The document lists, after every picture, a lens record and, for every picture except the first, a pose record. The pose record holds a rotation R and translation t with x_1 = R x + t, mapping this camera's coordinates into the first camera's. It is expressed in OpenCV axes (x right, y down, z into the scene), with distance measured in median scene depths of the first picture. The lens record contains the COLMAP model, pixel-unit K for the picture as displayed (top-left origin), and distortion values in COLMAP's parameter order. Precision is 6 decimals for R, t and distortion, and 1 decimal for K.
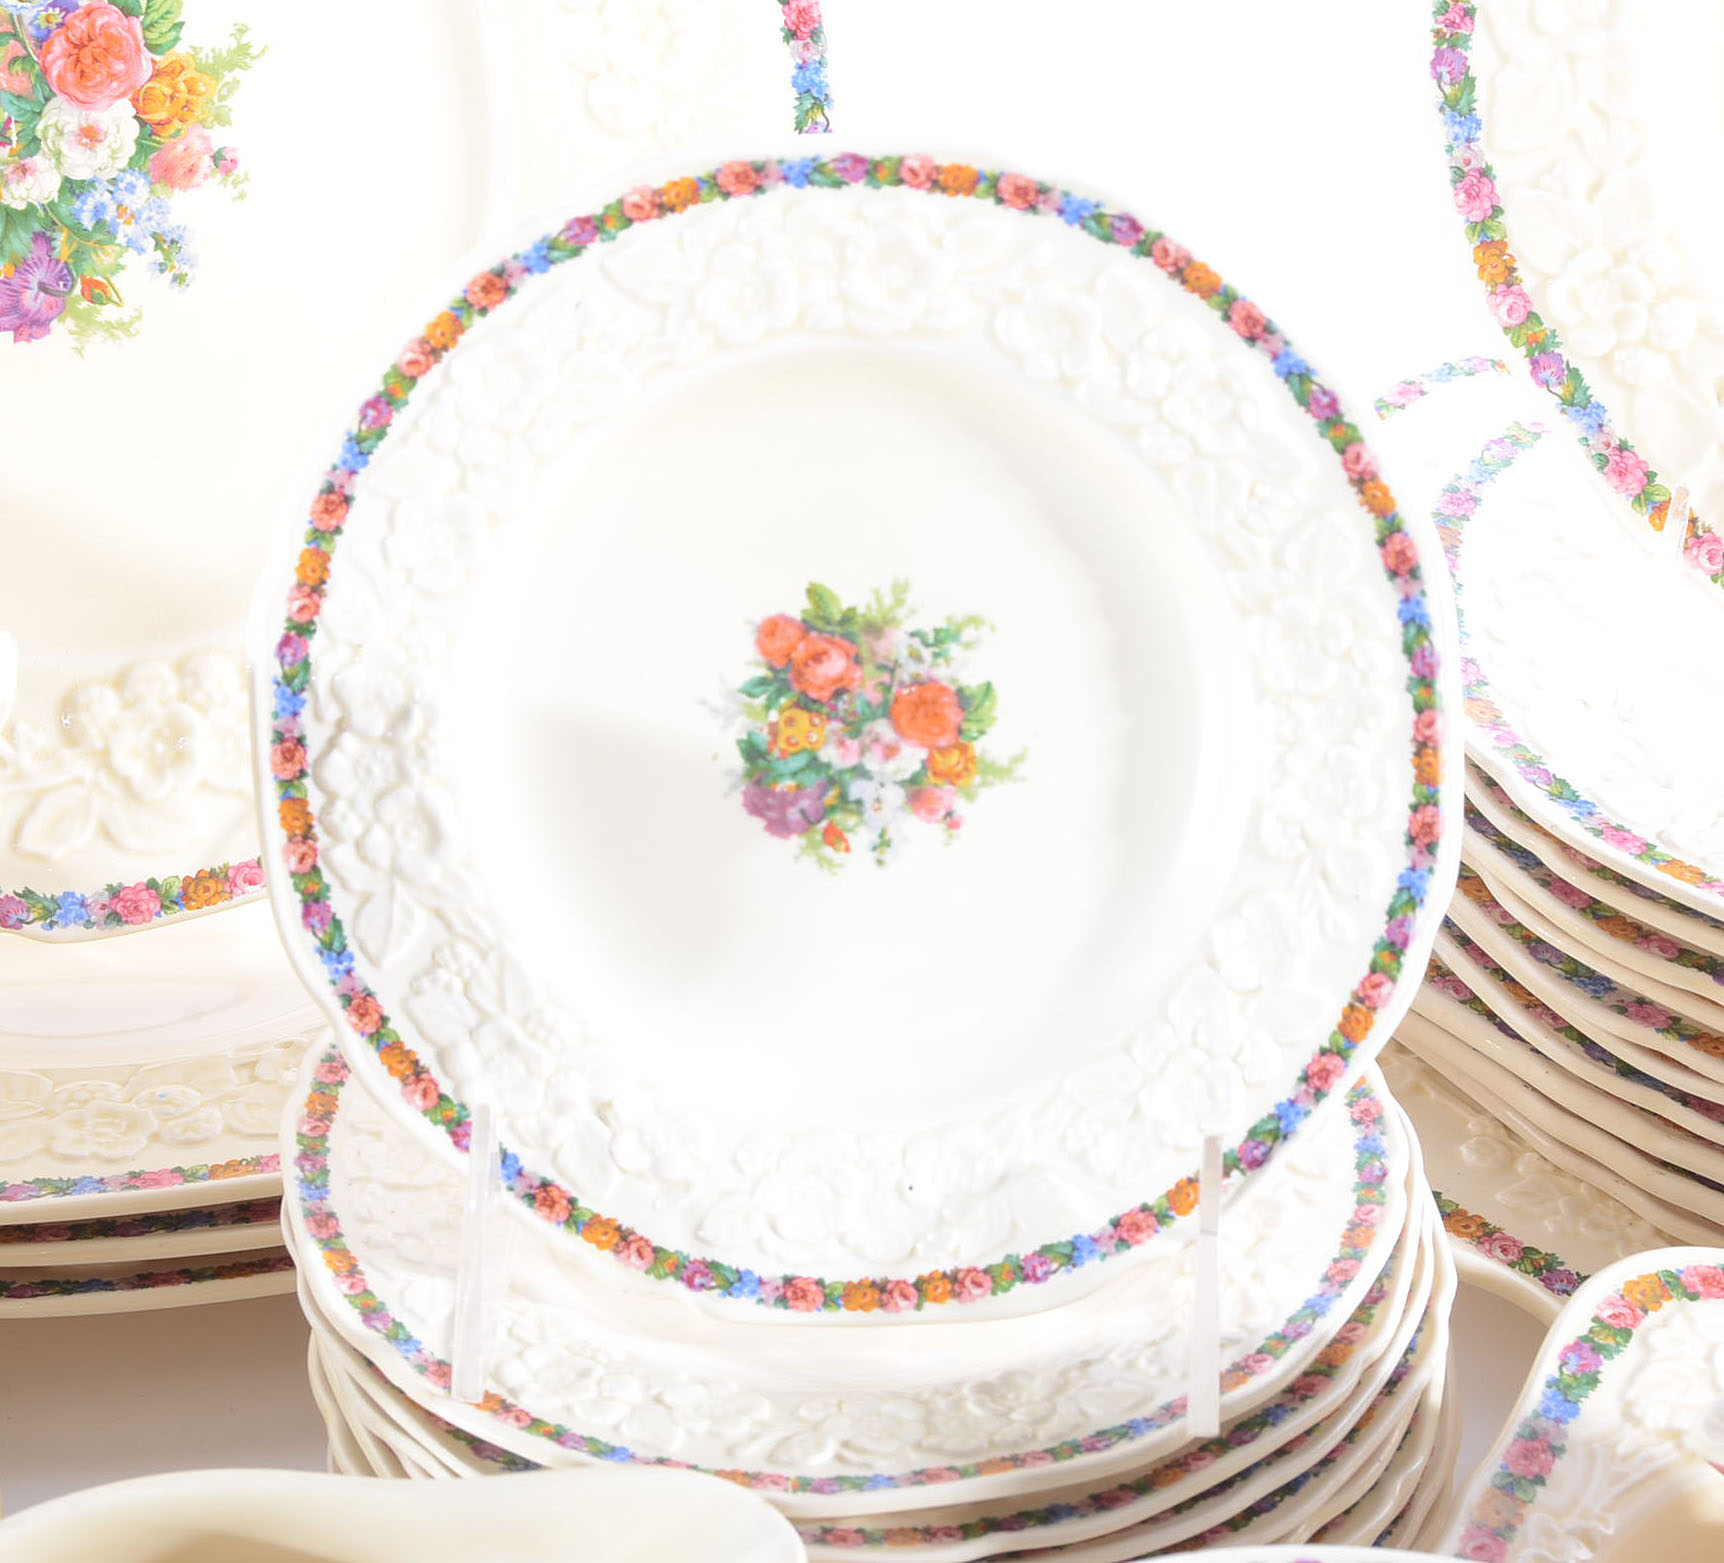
lens RADIAL K [[4545.3, 0, 902.3], [0, 4545.3, 785.5], [0, 0, 1]] dist [-0.030273, 0.000000]
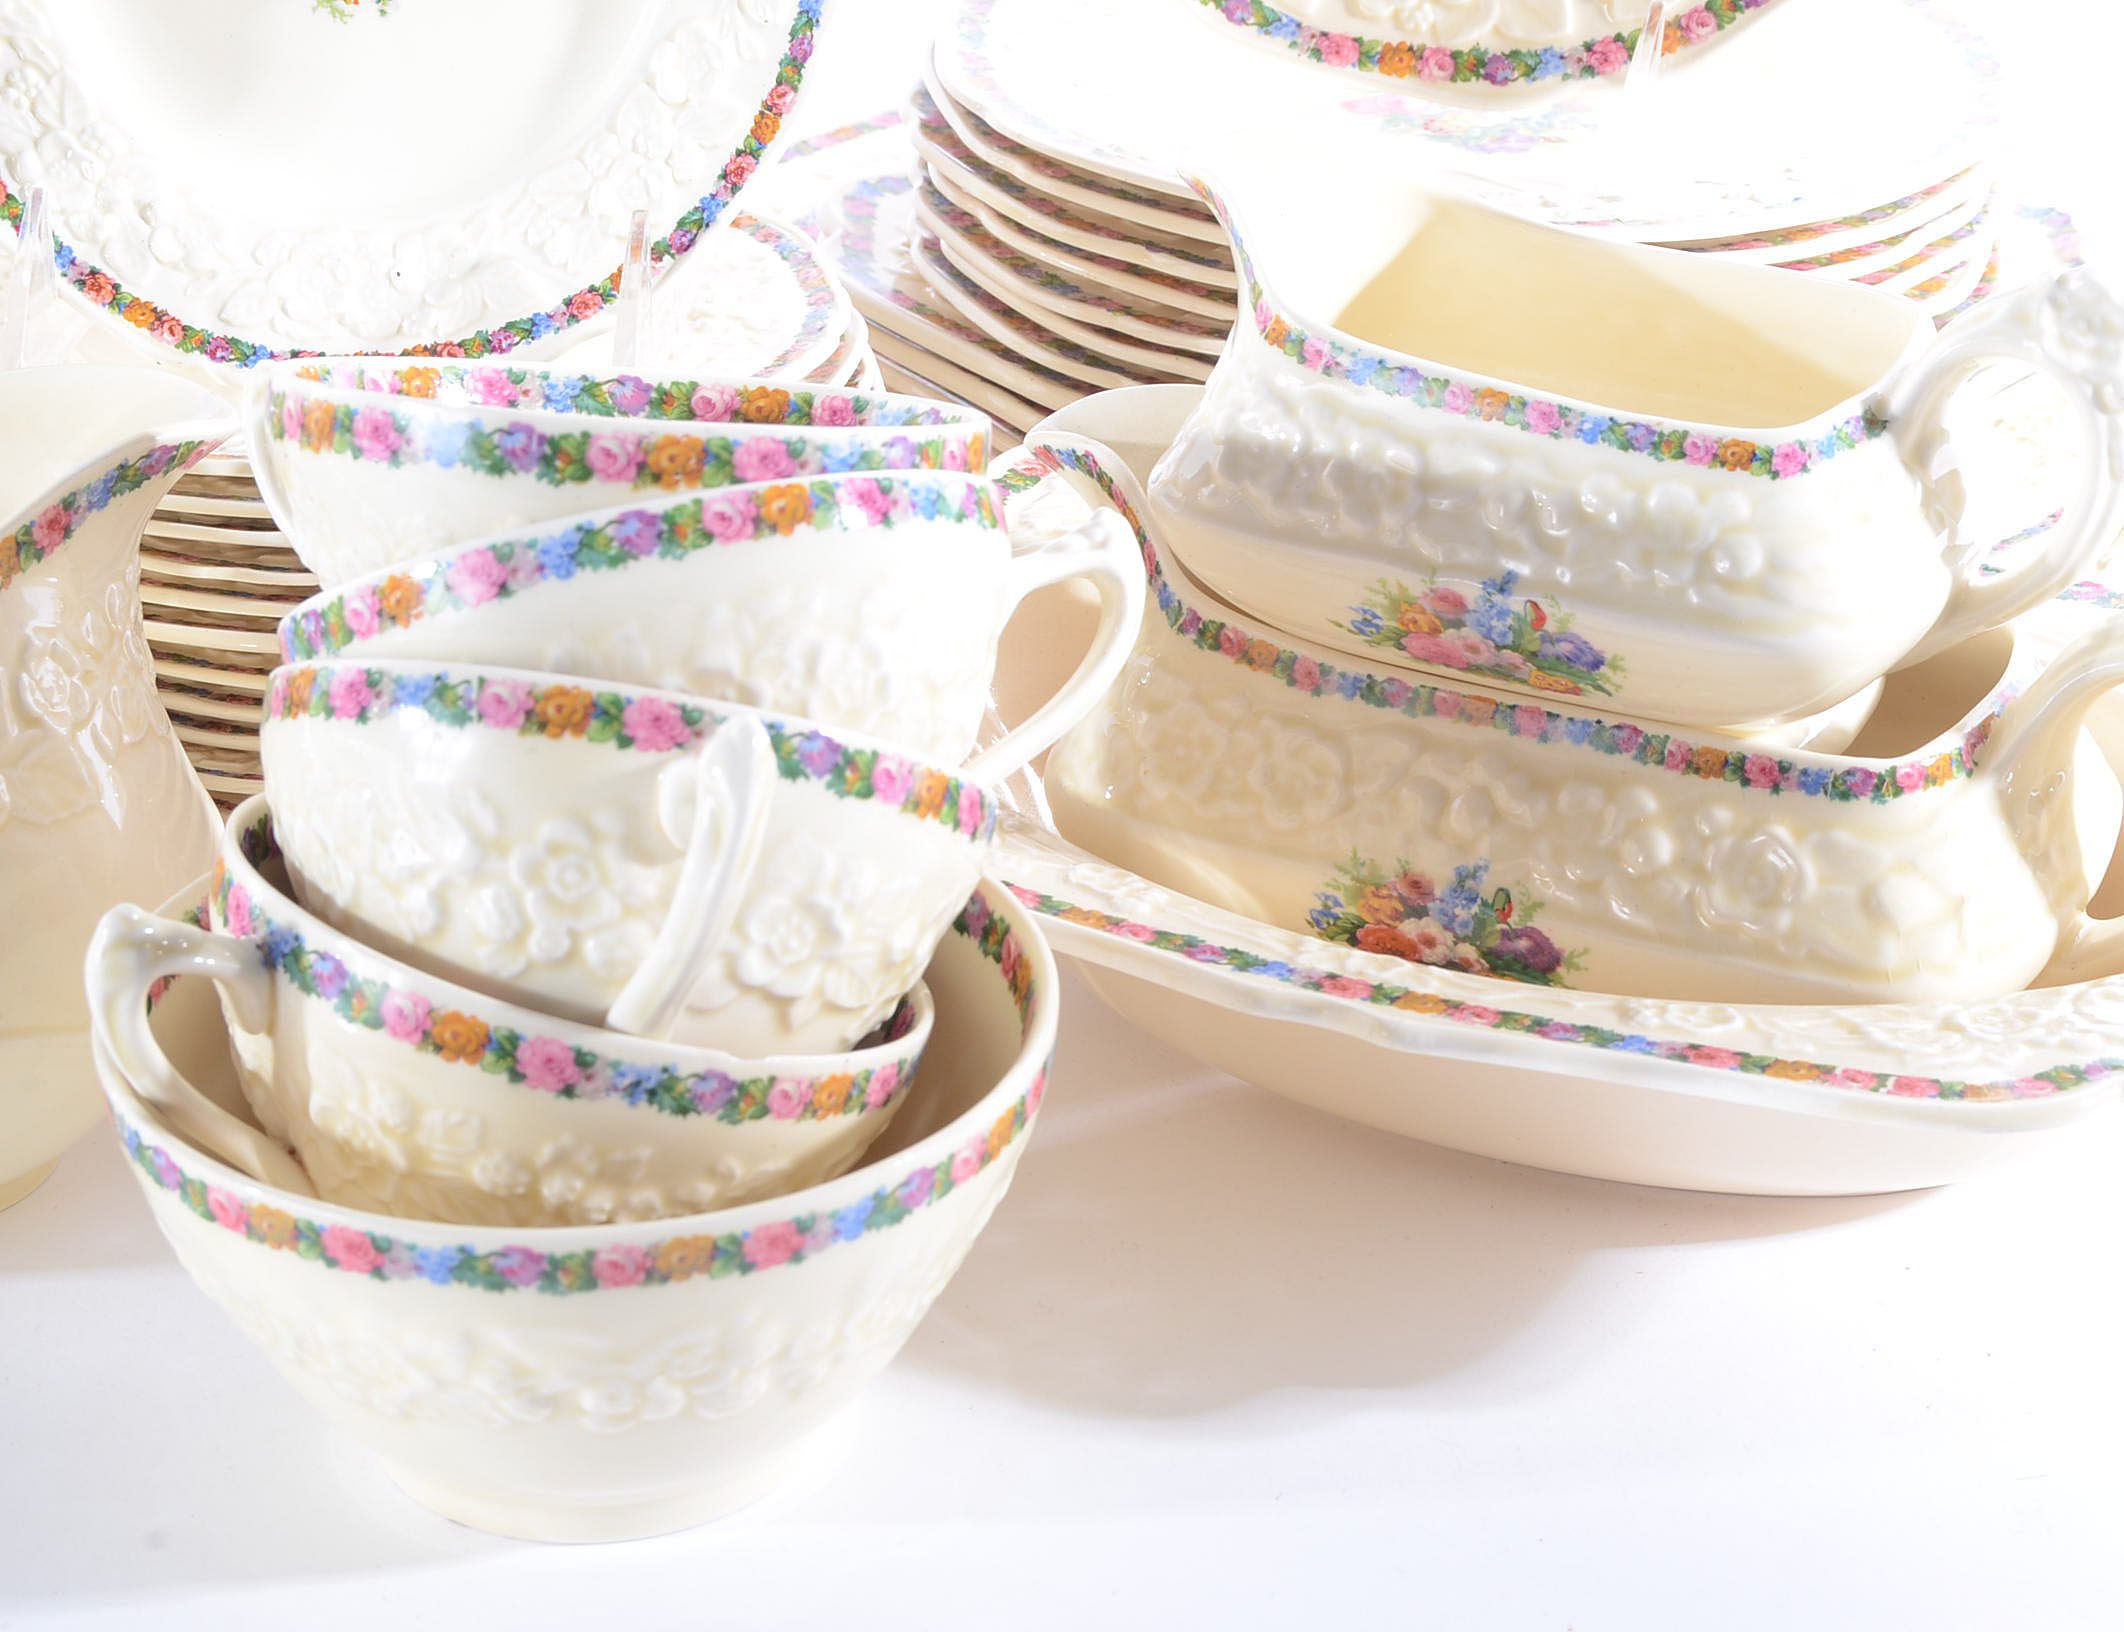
lens RADIAL K [[4738.4, 0, 1179.2], [0, 4738.4, 867.2], [0, 0, 1]] dist [-0.031813, 0.000000]
pose [[0.999748, 0.012568, 0.018602, 0.185205], [-0.010096, 0.991785, -0.127520, 0.398289], [-0.020052, 0.127300, 0.991662, -0.216825]]
